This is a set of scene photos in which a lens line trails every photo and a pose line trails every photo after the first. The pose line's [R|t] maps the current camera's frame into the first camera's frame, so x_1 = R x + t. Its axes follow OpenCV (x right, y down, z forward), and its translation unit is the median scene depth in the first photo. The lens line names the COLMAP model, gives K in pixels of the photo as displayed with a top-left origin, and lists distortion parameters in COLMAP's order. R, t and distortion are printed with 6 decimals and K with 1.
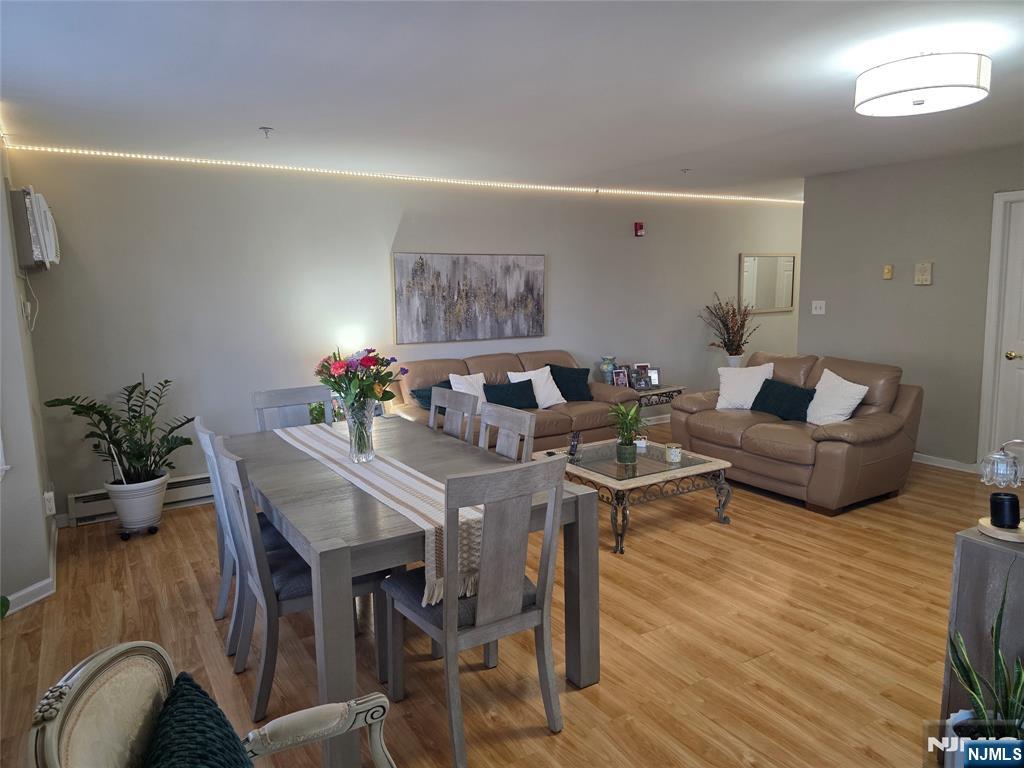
lens RADIAL K [[693.4, 0, 507.2], [0, 693.4, 366.2], [0, 0, 1]] dist [0.052047, -0.042073]
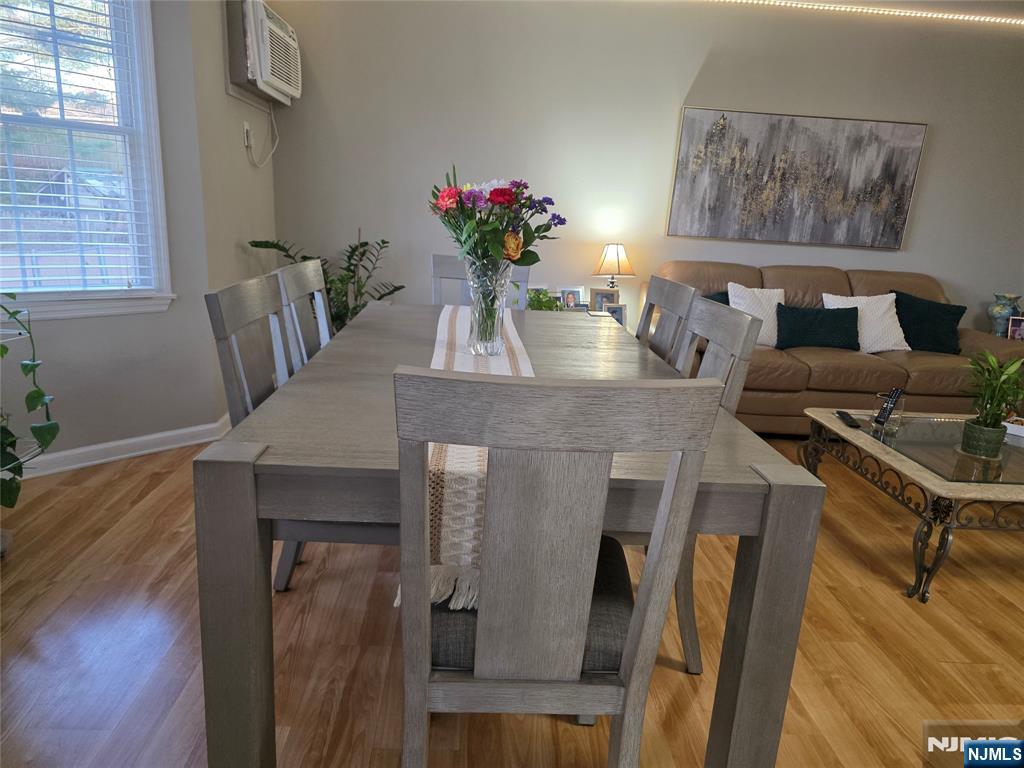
lens RADIAL K [[693.4, 0, 501.8], [0, 693.4, 388.9], [0, 0, 1]] dist [0.052047, -0.042073]
pose [[0.866097, 0.194544, -0.460467, 0.089514], [-0.132919, 0.977627, 0.163030, 0.043358], [0.481881, -0.079995, 0.872578, 0.309545]]
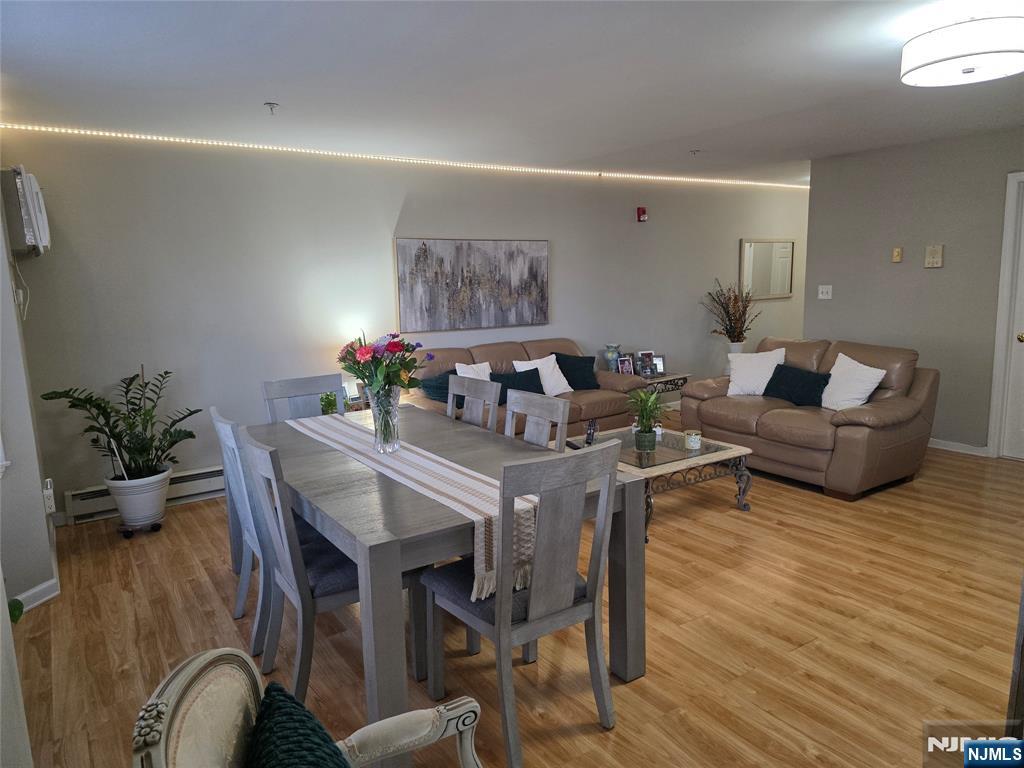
lens RADIAL K [[693.4, 0, 506.0], [0, 693.4, 374.5], [0, 0, 1]] dist [0.052047, -0.042073]
pose [[0.999540, -0.011068, 0.028249, -0.052454], [0.010439, 0.999696, 0.022330, 0.008243], [-0.028487, -0.022024, 0.999351, 0.031183]]
